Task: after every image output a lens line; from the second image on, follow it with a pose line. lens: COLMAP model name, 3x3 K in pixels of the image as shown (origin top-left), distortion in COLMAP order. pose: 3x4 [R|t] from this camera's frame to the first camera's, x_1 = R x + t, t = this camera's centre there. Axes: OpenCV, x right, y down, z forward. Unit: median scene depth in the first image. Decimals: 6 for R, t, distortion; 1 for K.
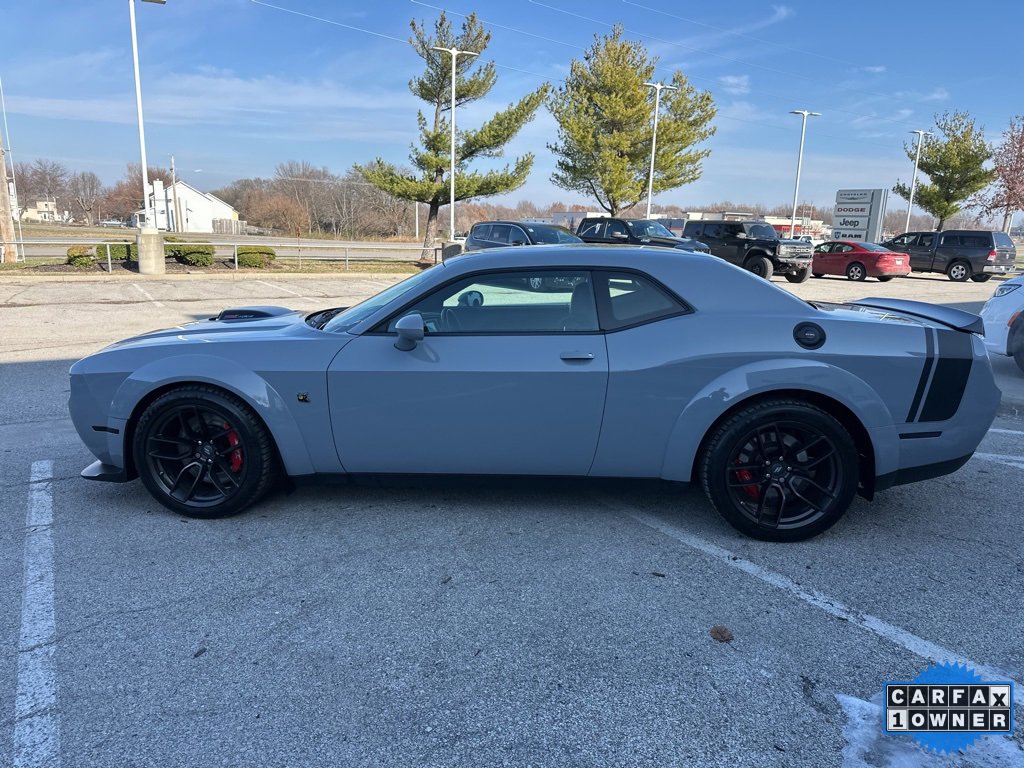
lens RADIAL K [[725.4, 0, 511.2], [0, 725.4, 386.5], [0, 0, 1]] dist [0.036482, -0.044691]
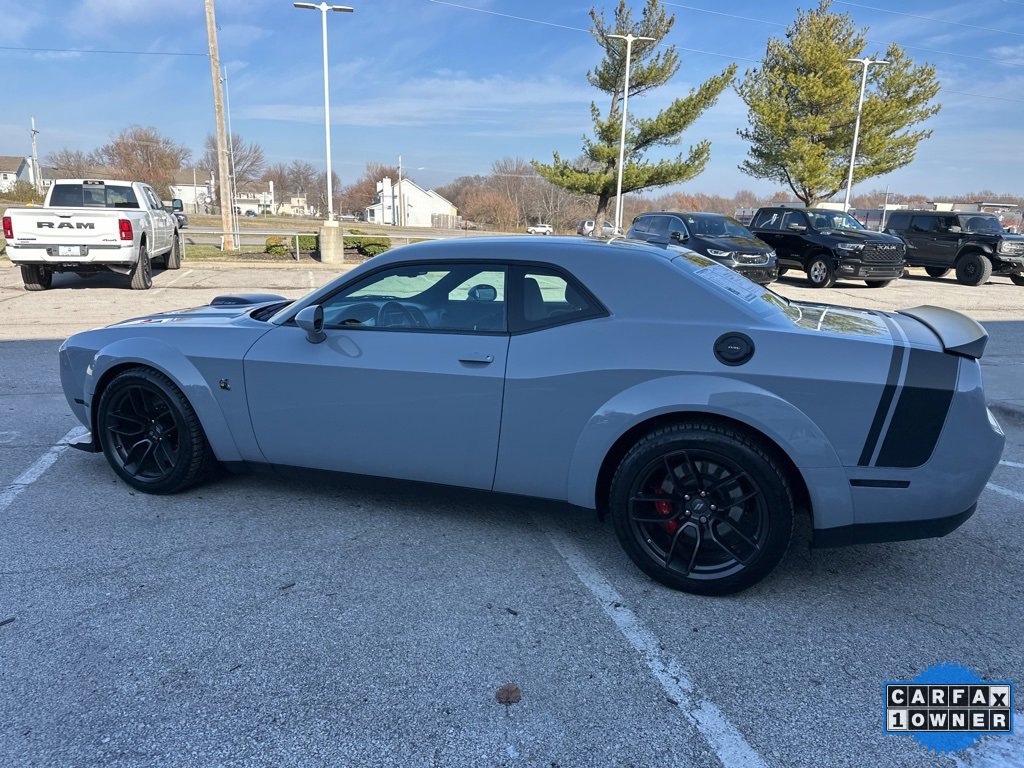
lens RADIAL K [[725.4, 0, 508.6], [0, 725.4, 386.6], [0, 0, 1]] dist [0.036482, -0.044691]
pose [[0.958614, 0.063742, -0.277480, 0.059879], [-0.061208, 0.997966, 0.017795, -0.003980], [0.278050, -0.000074, 0.960567, 0.021742]]
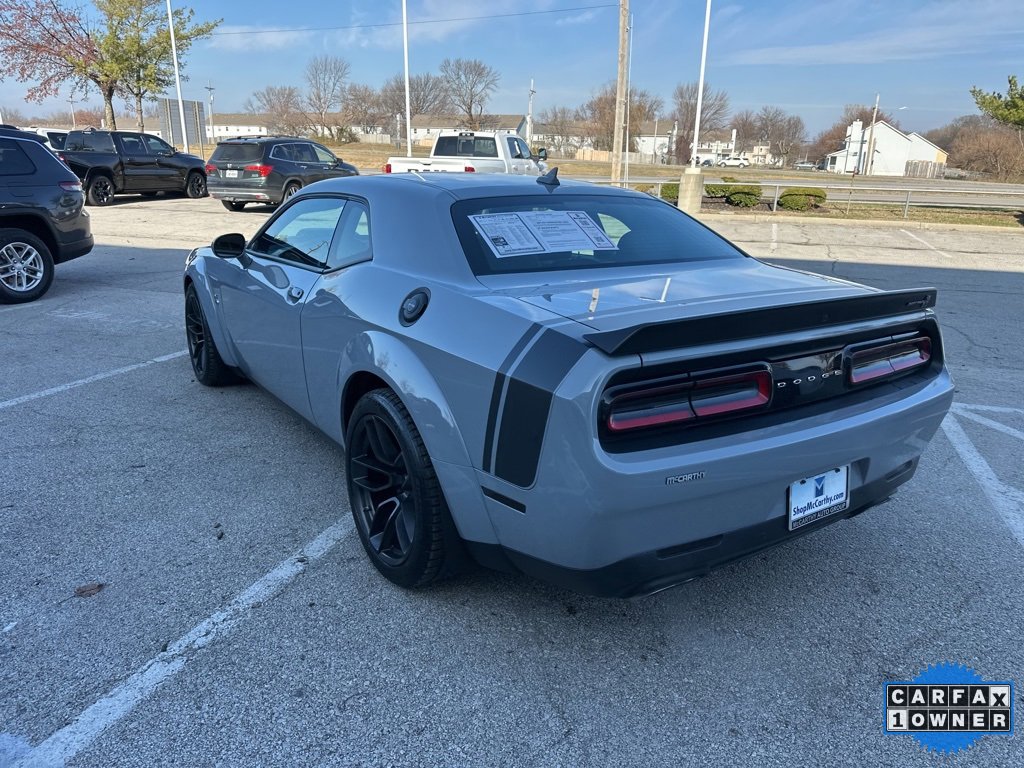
lens RADIAL K [[725.4, 0, 503.2], [0, 725.4, 388.5], [0, 0, 1]] dist [0.036482, -0.044691]
pose [[0.622449, 0.226208, -0.749257, 0.150486], [-0.169112, 0.973579, 0.153443, -0.017116], [0.764171, 0.031198, 0.644258, 0.094783]]
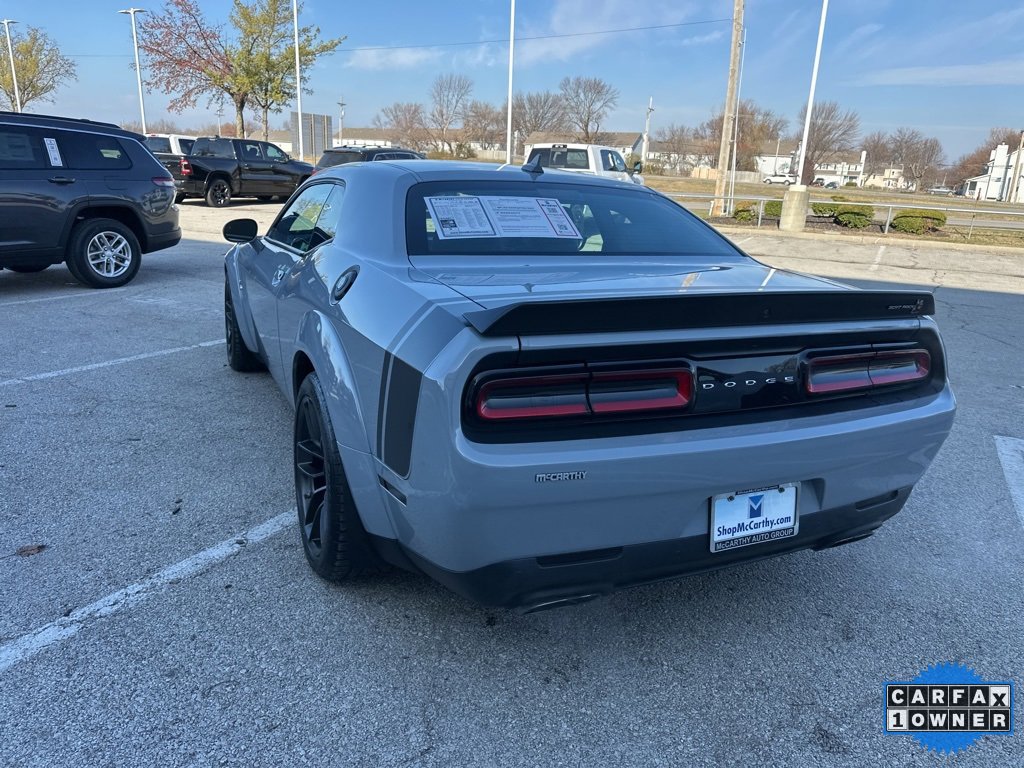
lens RADIAL K [[725.4, 0, 504.3], [0, 725.4, 379.0], [0, 0, 1]] dist [0.036482, -0.044691]
pose [[0.496917, 0.236200, -0.835035, 0.159712], [-0.210547, 0.966310, 0.148040, -0.017386], [0.841869, 0.102250, 0.529907, 0.118480]]
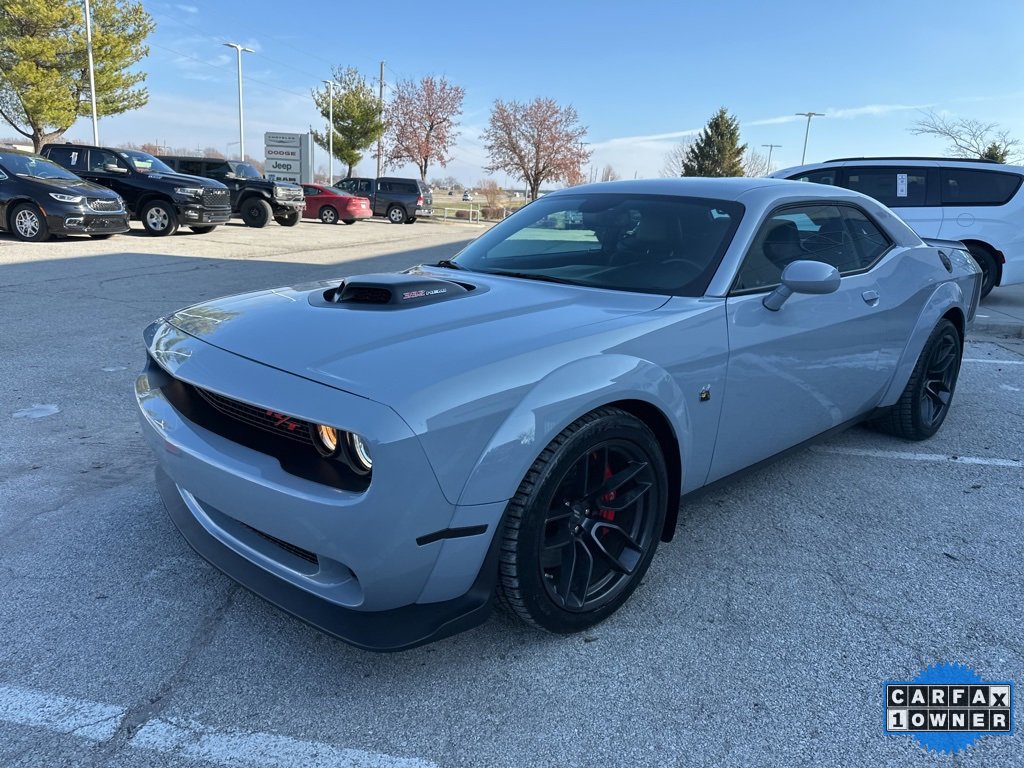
lens RADIAL K [[725.4, 0, 517.1], [0, 725.4, 377.2], [0, 0, 1]] dist [0.036482, -0.044691]
pose [[0.672569, -0.169555, 0.720348, -0.145065], [0.124485, 0.985450, 0.115726, -0.016700], [-0.729489, 0.011839, 0.683890, 0.105072]]
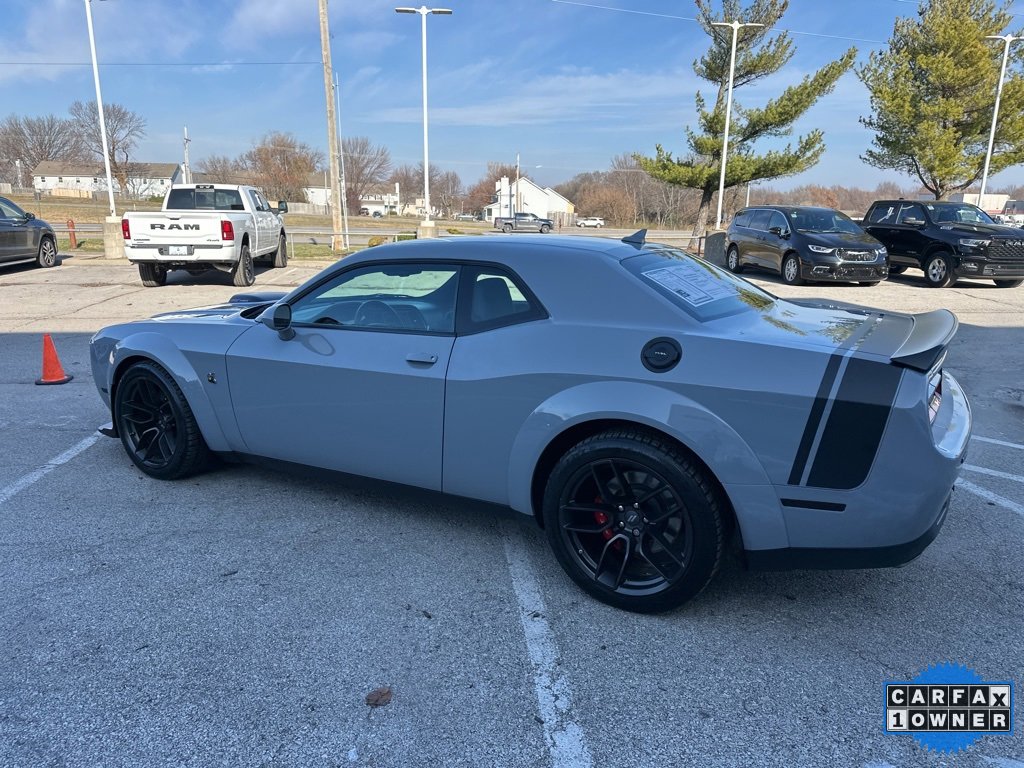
lens RADIAL K [[725.4, 0, 507.6], [0, 725.4, 390.5], [0, 0, 1]] dist [0.036482, -0.044691]
pose [[0.899546, 0.091512, -0.427133, 0.089888], [-0.083350, 0.995803, 0.037811, -0.007108], [0.428800, 0.001589, 0.903398, 0.035296]]
